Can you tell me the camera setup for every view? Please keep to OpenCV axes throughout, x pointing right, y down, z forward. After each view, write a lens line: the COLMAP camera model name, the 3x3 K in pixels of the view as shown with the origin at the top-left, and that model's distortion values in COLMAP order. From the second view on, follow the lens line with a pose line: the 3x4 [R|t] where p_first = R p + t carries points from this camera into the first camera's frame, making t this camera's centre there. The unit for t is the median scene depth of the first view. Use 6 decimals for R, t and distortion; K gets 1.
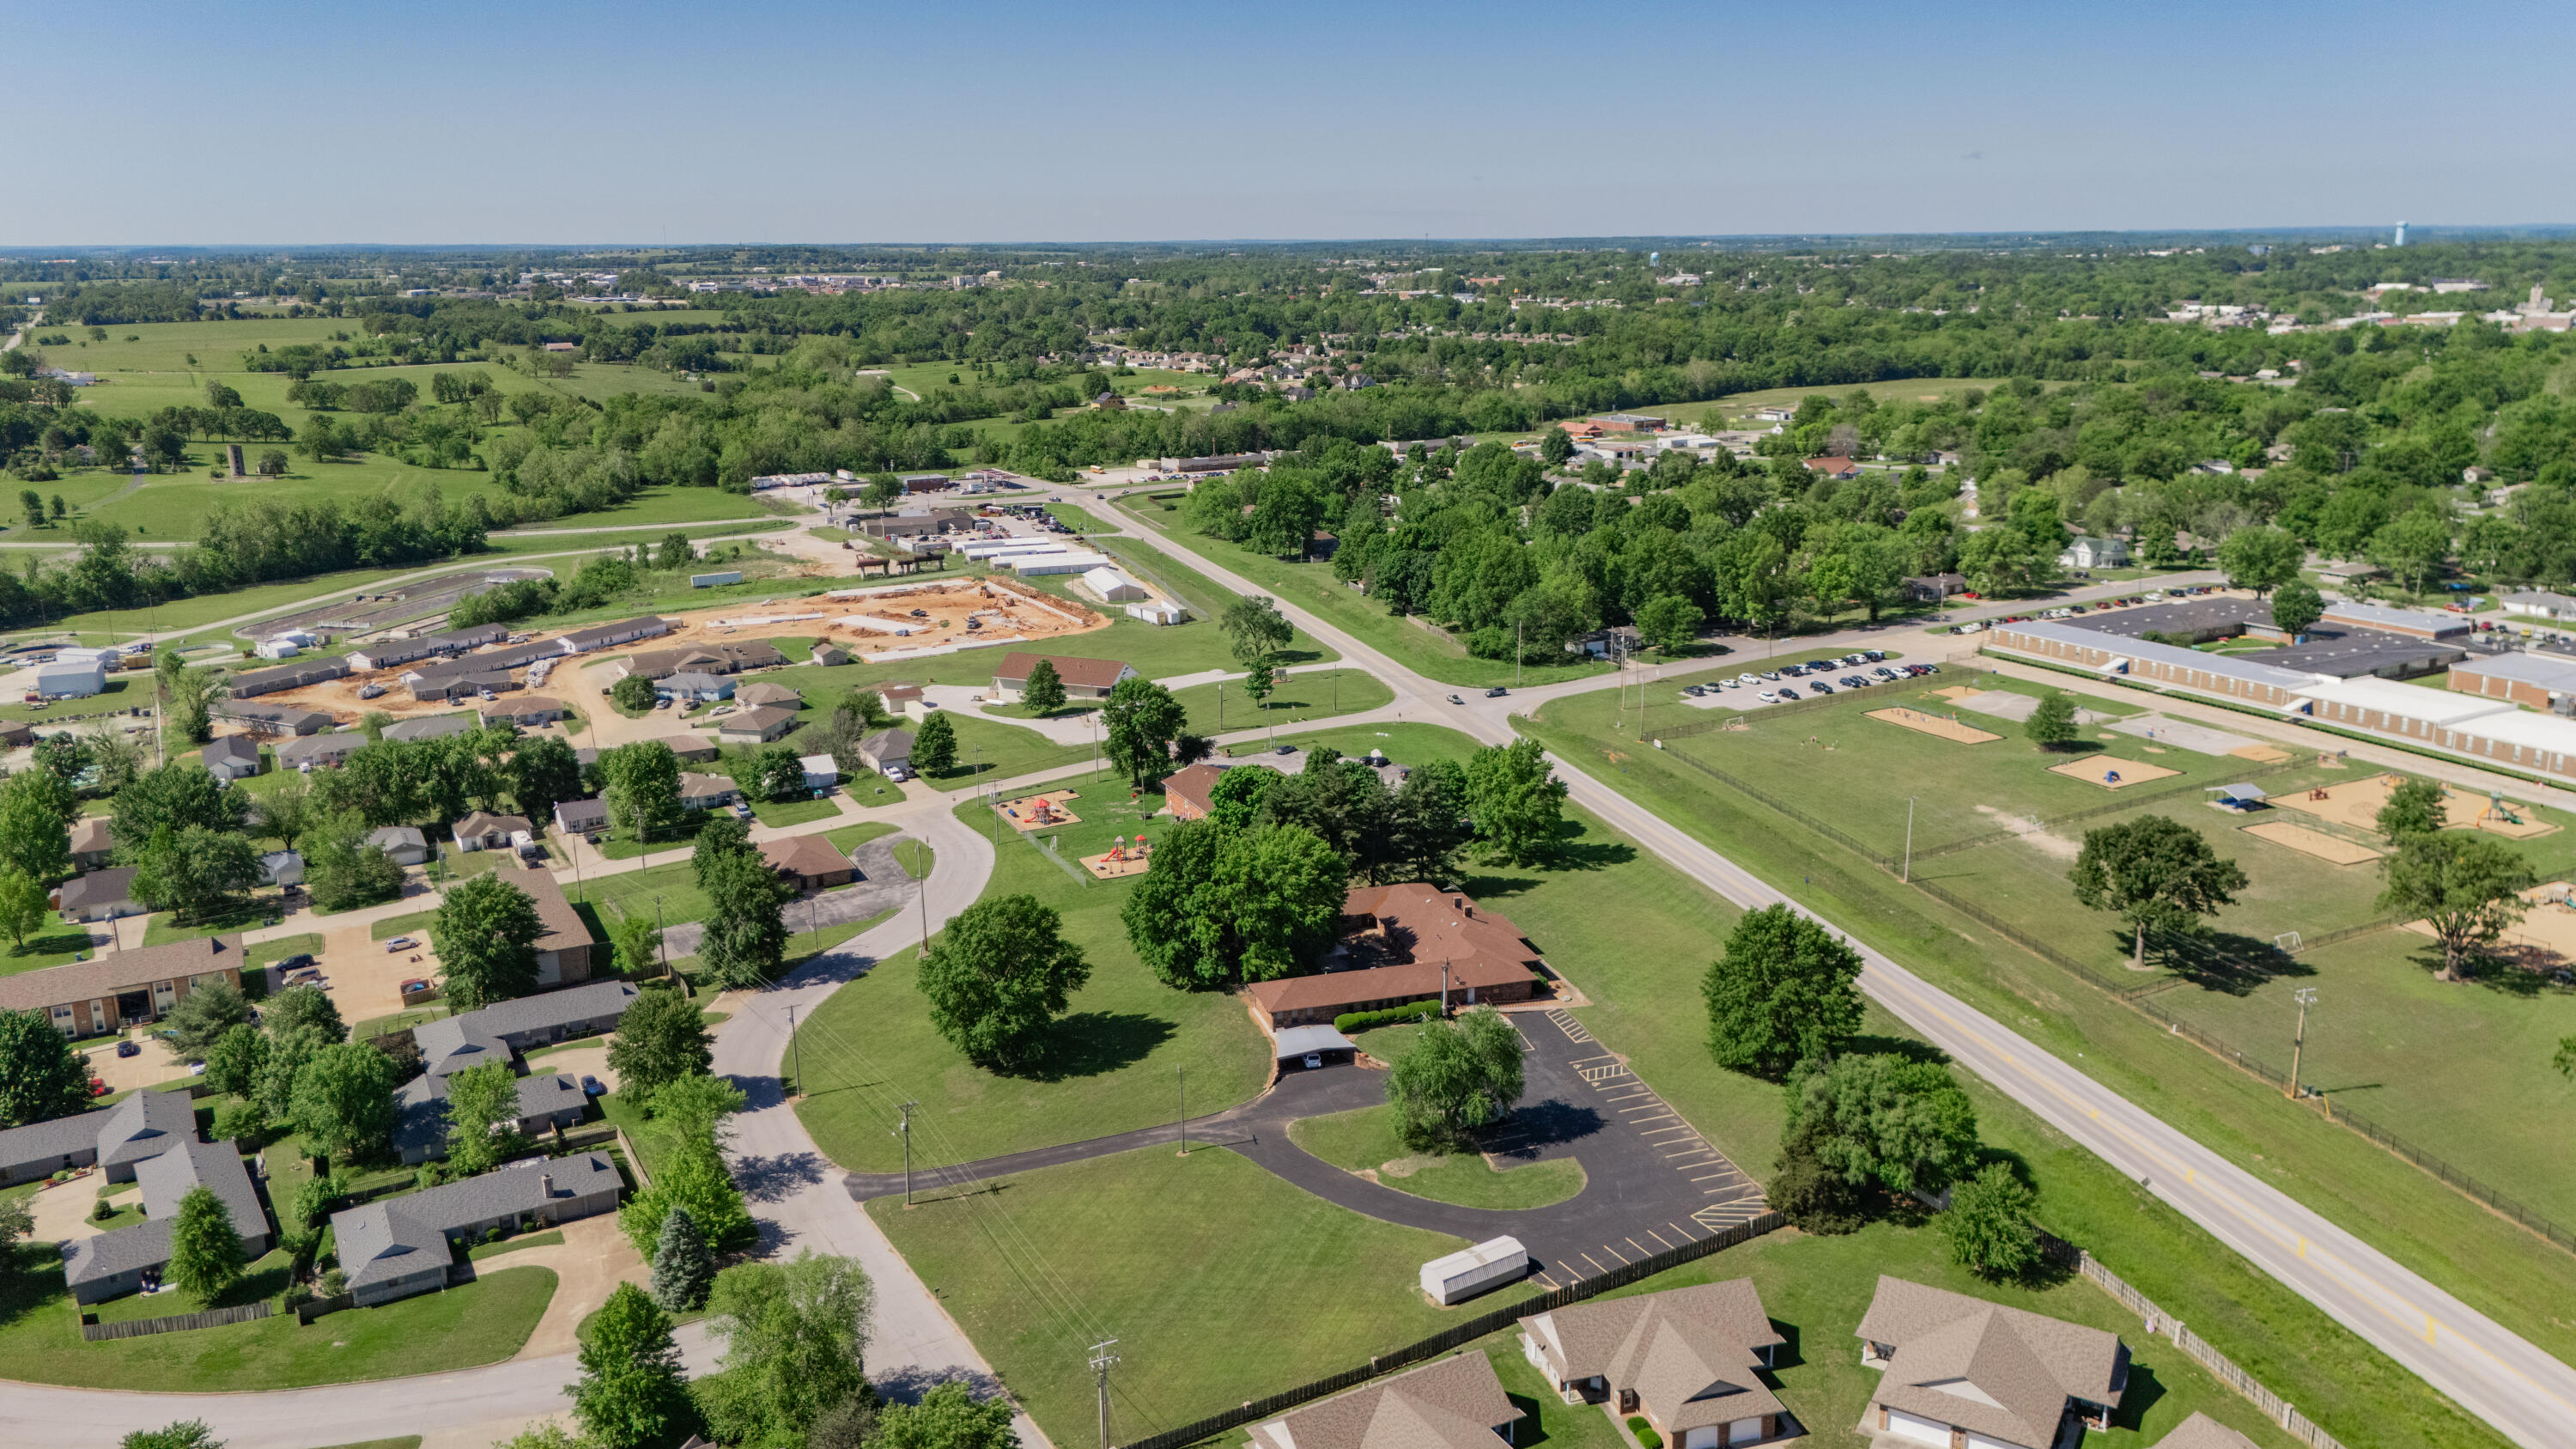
lens RADIAL K [[1924.1, 0, 1289.4], [0, 1924.1, 728.7], [0, 0, 1]] dist [0.069451, -0.065946]
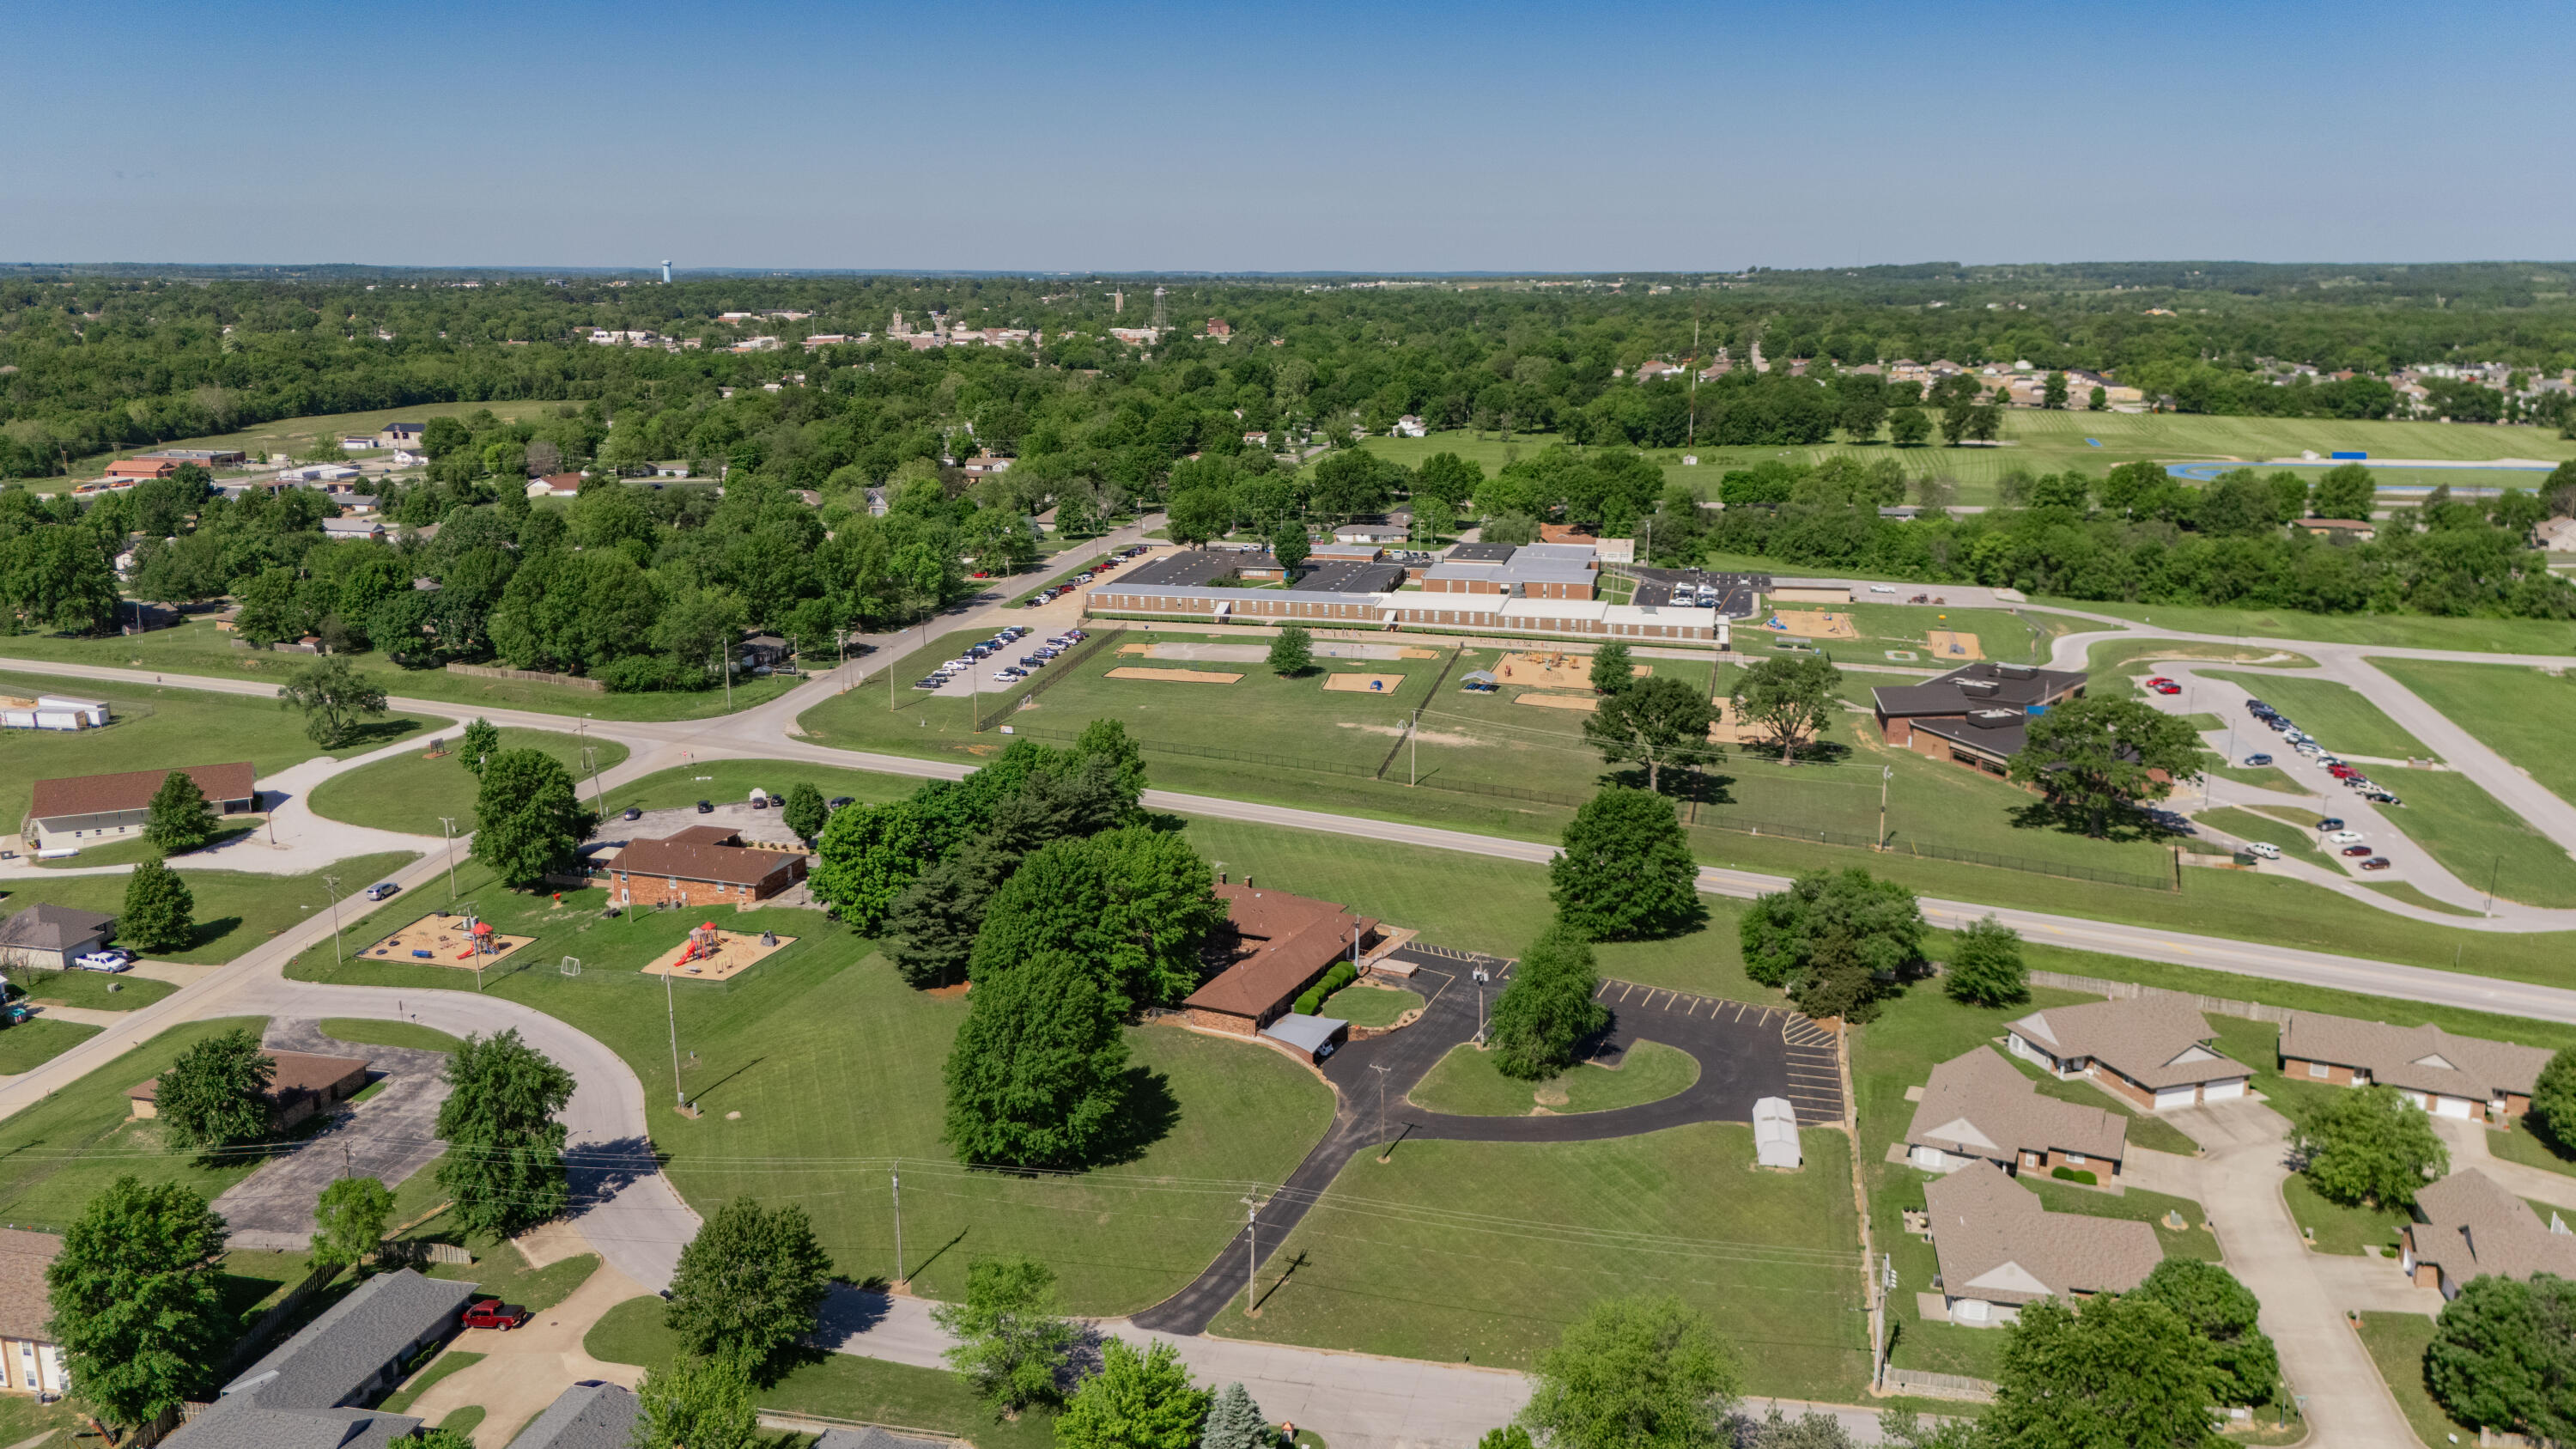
lens RADIAL K [[1924.1, 0, 1280.7], [0, 1924.1, 727.8], [0, 0, 1]] dist [0.069451, -0.065946]
pose [[0.666200, -0.161141, 0.728156, -0.348949], [0.174857, 0.982911, 0.057539, -0.020386], [-0.724984, 0.088991, 0.682992, 0.190005]]
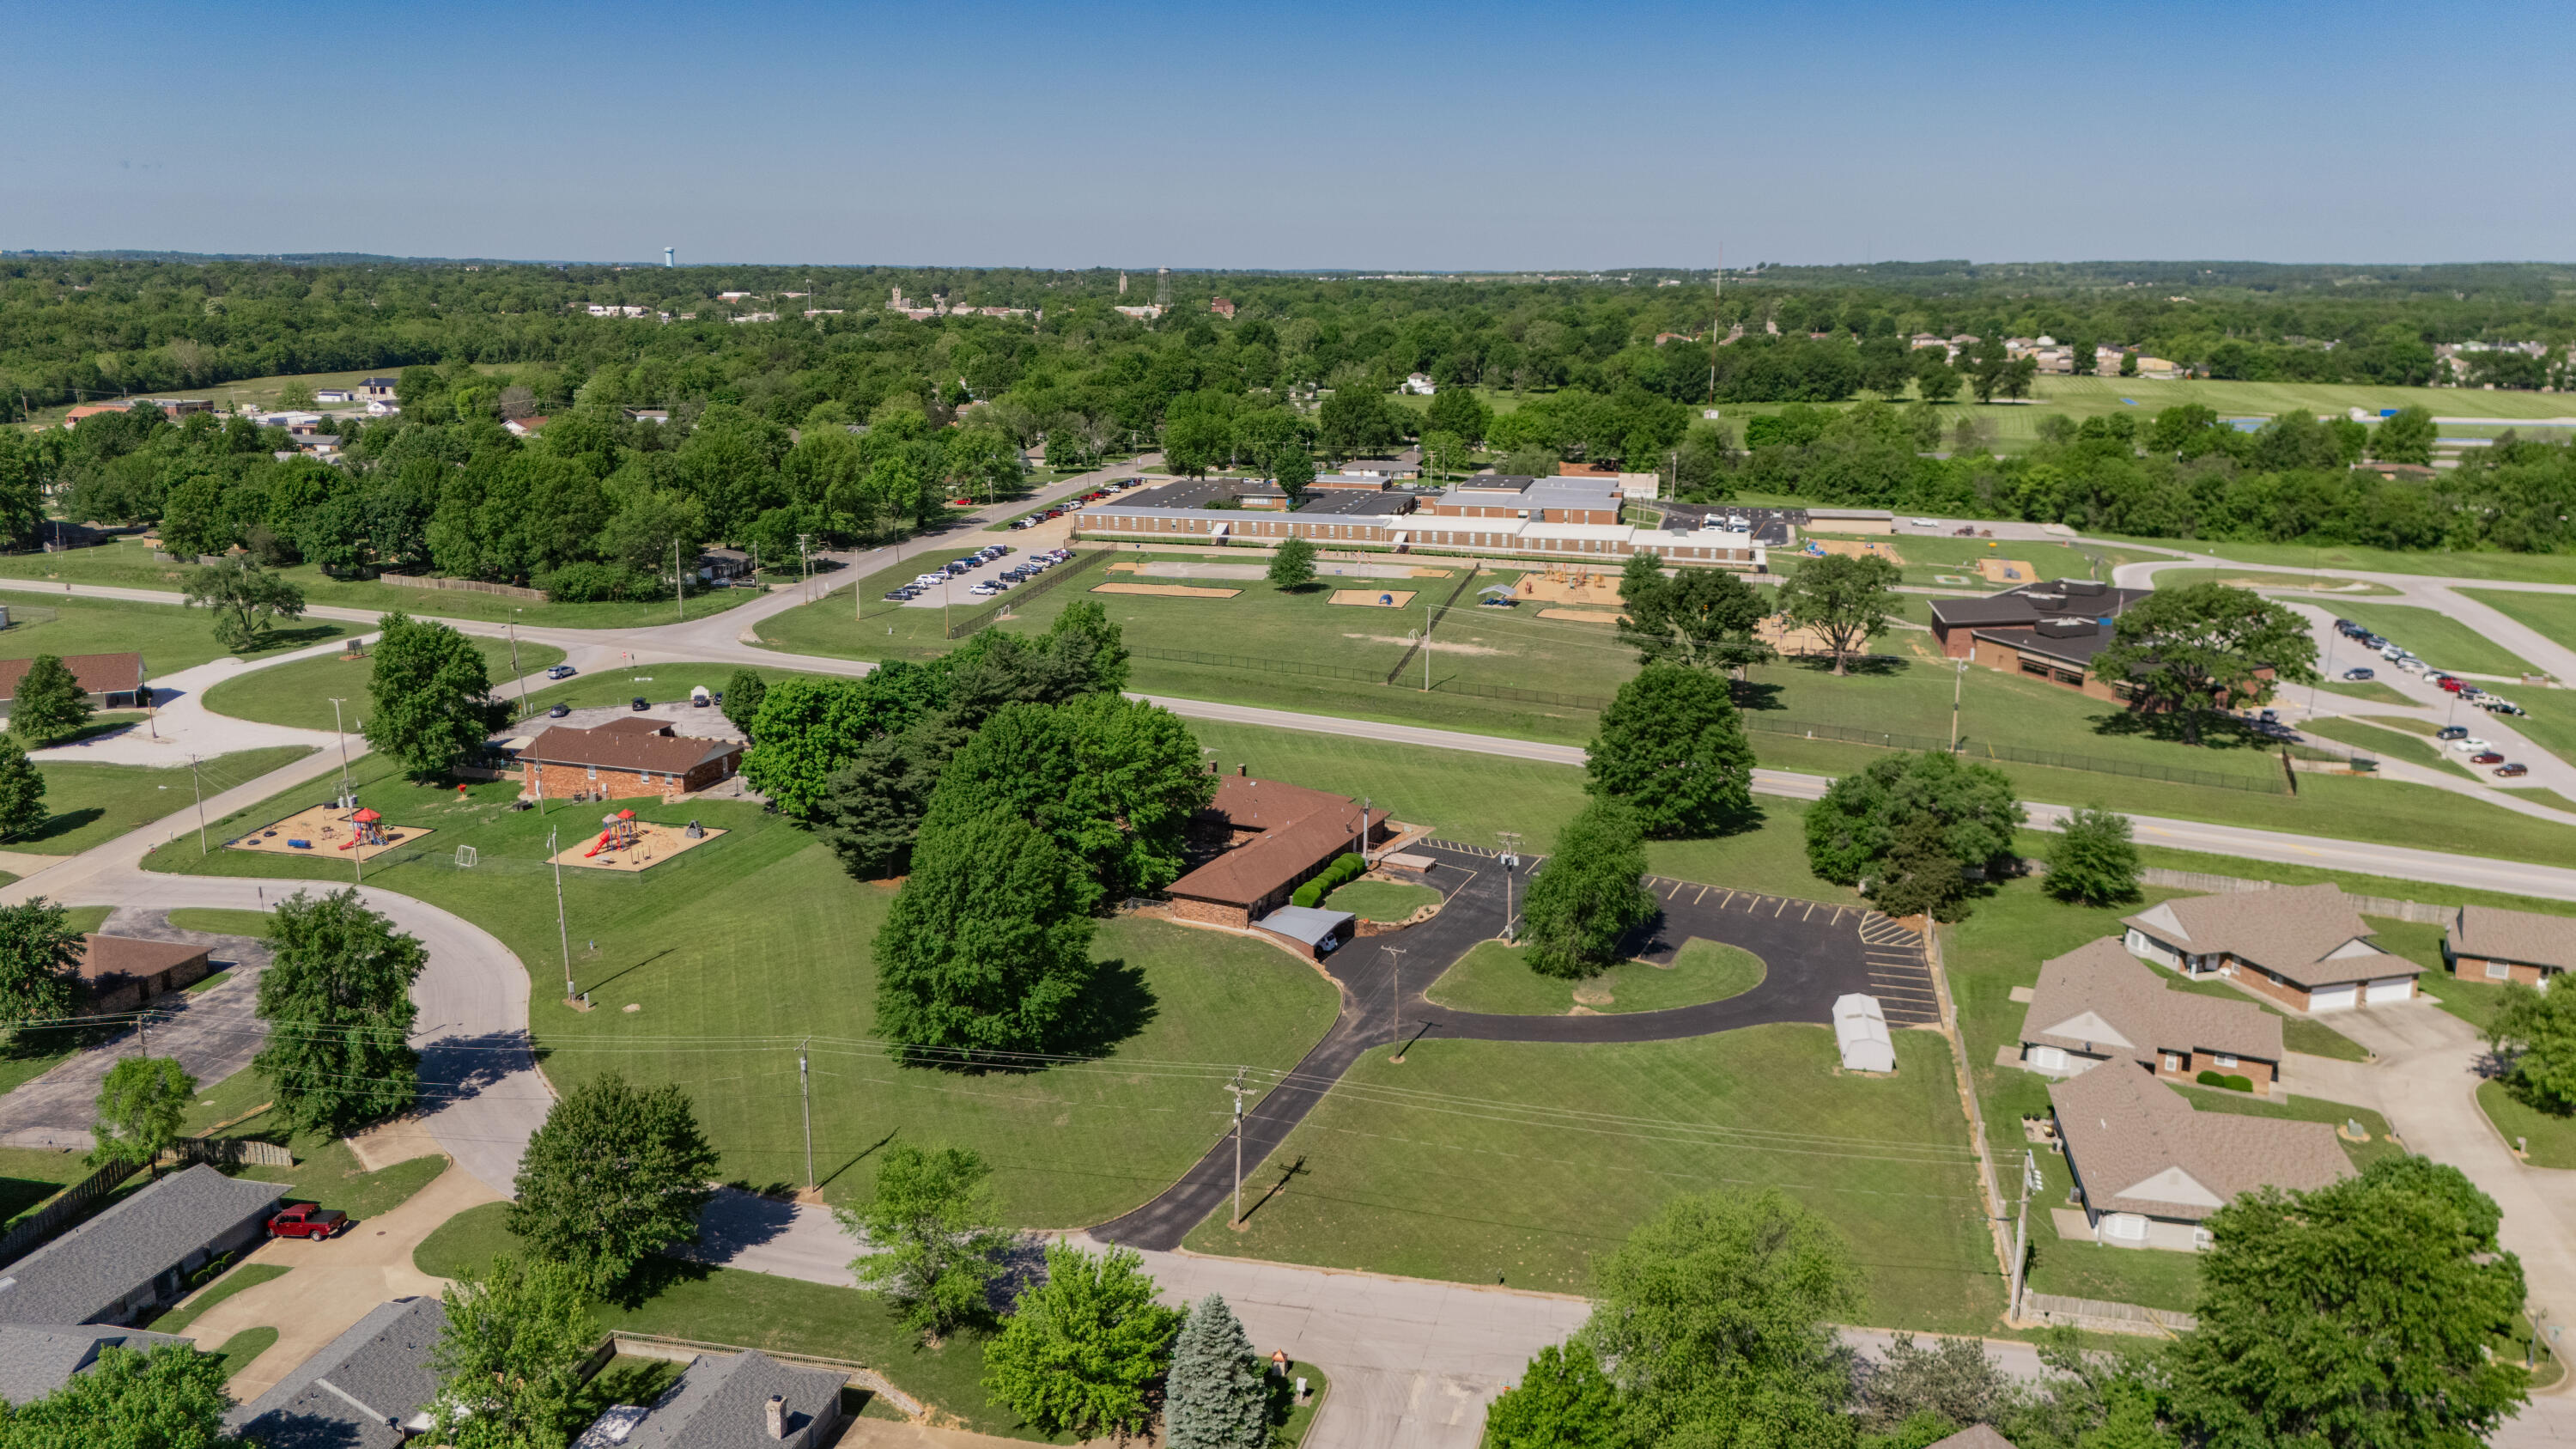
lens RADIAL K [[1924.1, 0, 1280.7], [0, 1924.1, 723.5], [0, 0, 1]] dist [0.069451, -0.065946]
pose [[0.668582, -0.154344, 0.727445, -0.302970], [0.168210, 0.984258, 0.054233, 0.018435], [-0.724364, 0.086104, 0.684020, 0.239779]]
